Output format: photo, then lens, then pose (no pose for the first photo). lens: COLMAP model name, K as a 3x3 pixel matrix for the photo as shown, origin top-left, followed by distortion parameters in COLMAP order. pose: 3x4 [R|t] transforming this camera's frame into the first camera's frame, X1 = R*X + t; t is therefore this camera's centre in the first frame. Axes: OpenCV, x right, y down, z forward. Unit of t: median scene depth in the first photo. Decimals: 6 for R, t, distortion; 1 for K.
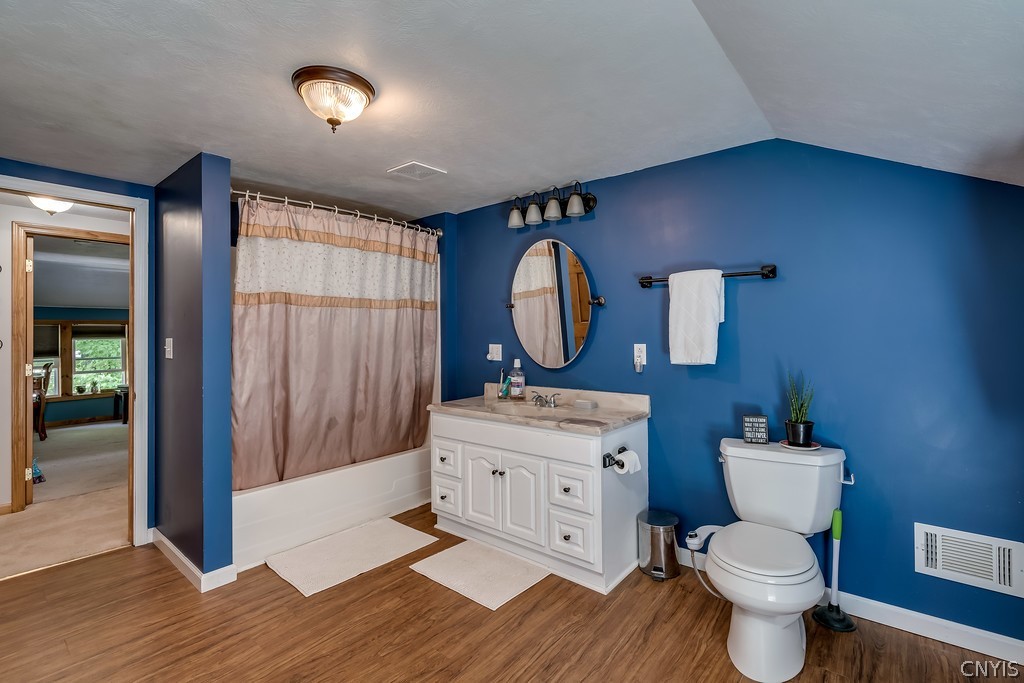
lens RADIAL K [[468.8, 0, 513.5], [0, 468.8, 332.2], [0, 0, 1]] dist [-0.004836, 0.000253]
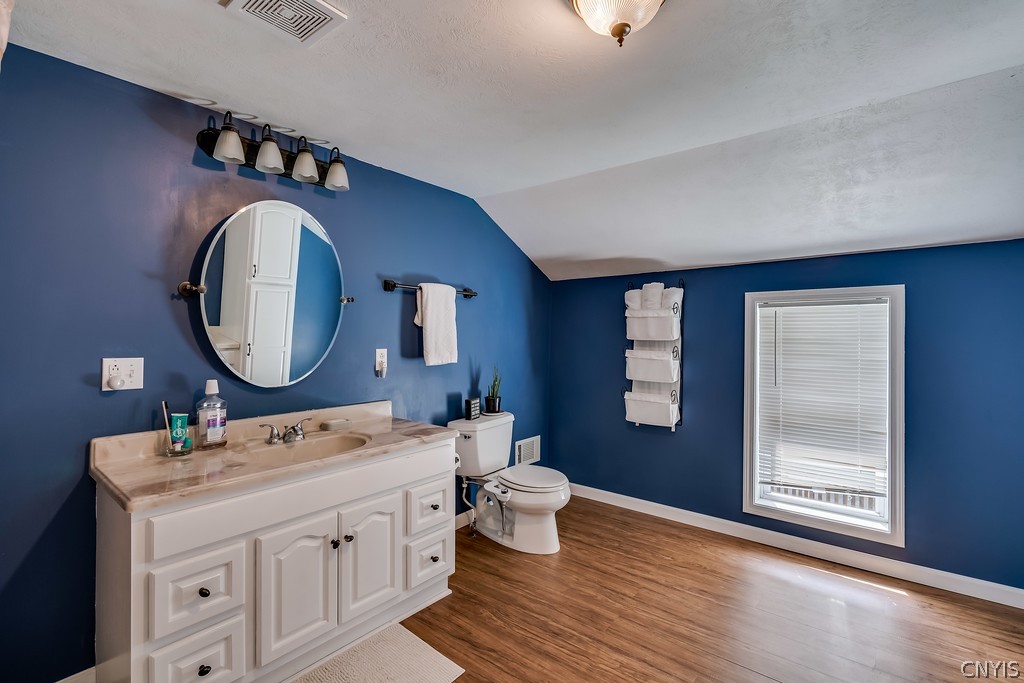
lens RADIAL K [[468.8, 0, 509.8], [0, 468.8, 341.0], [0, 0, 1]] dist [-0.004836, 0.000253]
pose [[-0.007323, -0.002057, 0.999971, -0.721569], [-0.004066, 0.999990, 0.002027, 0.006212], [-0.999965, -0.004051, -0.007331, 0.770089]]
